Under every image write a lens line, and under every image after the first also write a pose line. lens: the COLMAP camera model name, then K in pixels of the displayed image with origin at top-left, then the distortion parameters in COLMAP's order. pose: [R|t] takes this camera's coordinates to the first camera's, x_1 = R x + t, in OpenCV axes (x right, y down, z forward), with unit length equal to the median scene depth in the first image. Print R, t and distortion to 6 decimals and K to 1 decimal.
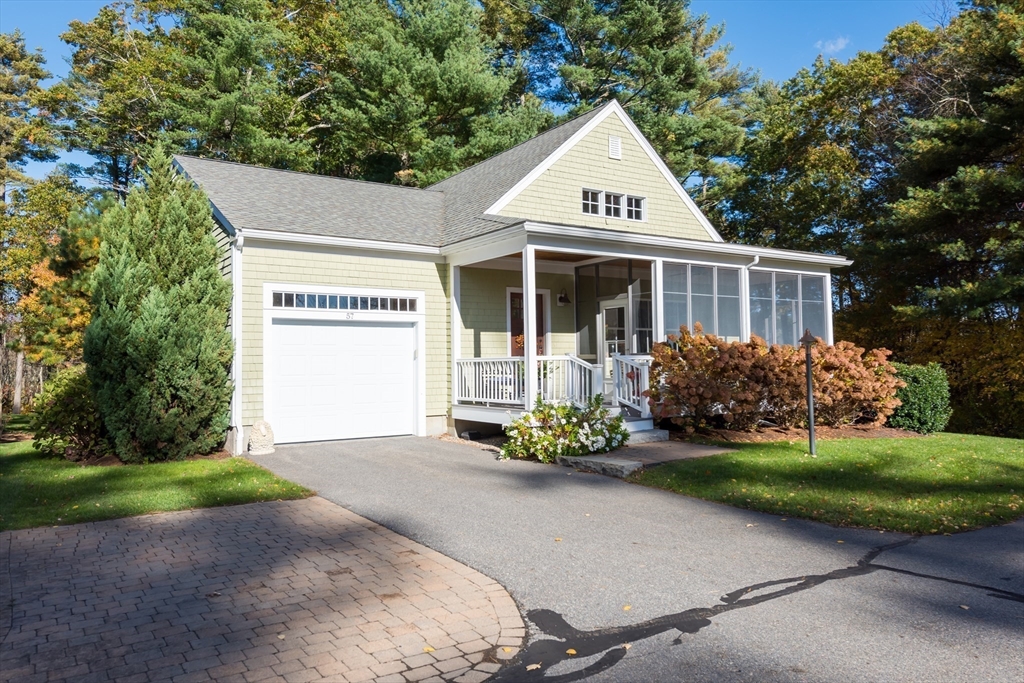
lens RADIAL K [[737.2, 0, 515.5], [0, 737.2, 338.3], [0, 0, 1]] dist [0.023502, -0.006550]
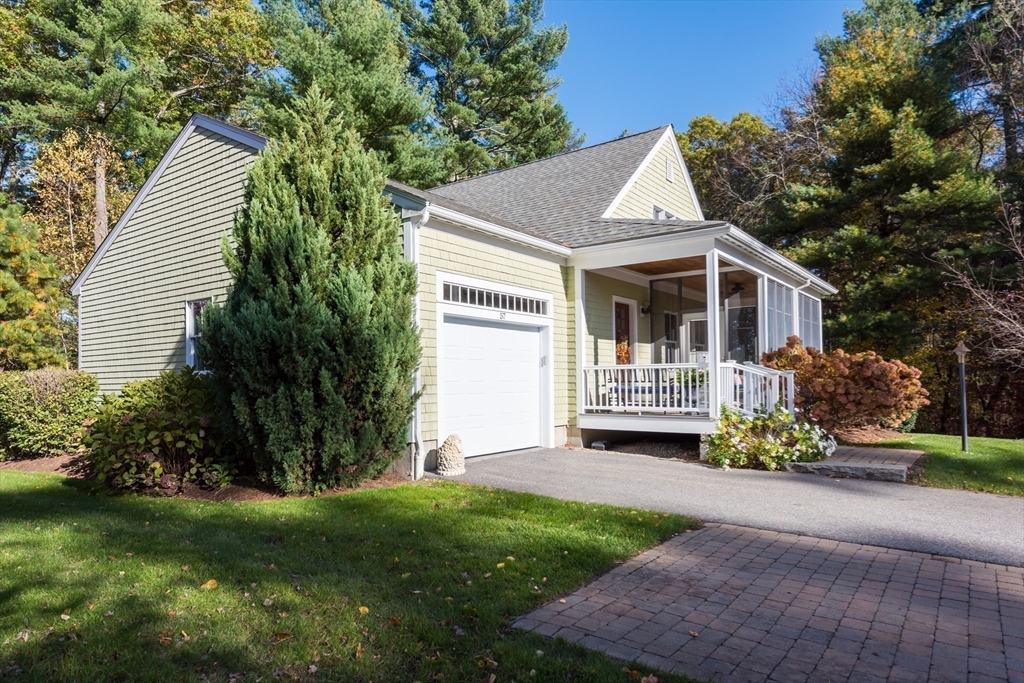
lens RADIAL K [[624.6, 0, 533.0], [0, 624.6, 378.2], [0, 0, 1]] dist [0.004876, 0.001736]
pose [[0.934838, 0.006287, 0.355020, -0.427101], [-0.016733, 0.999512, 0.026360, 0.022621], [-0.354681, -0.030583, 0.934487, 0.258653]]
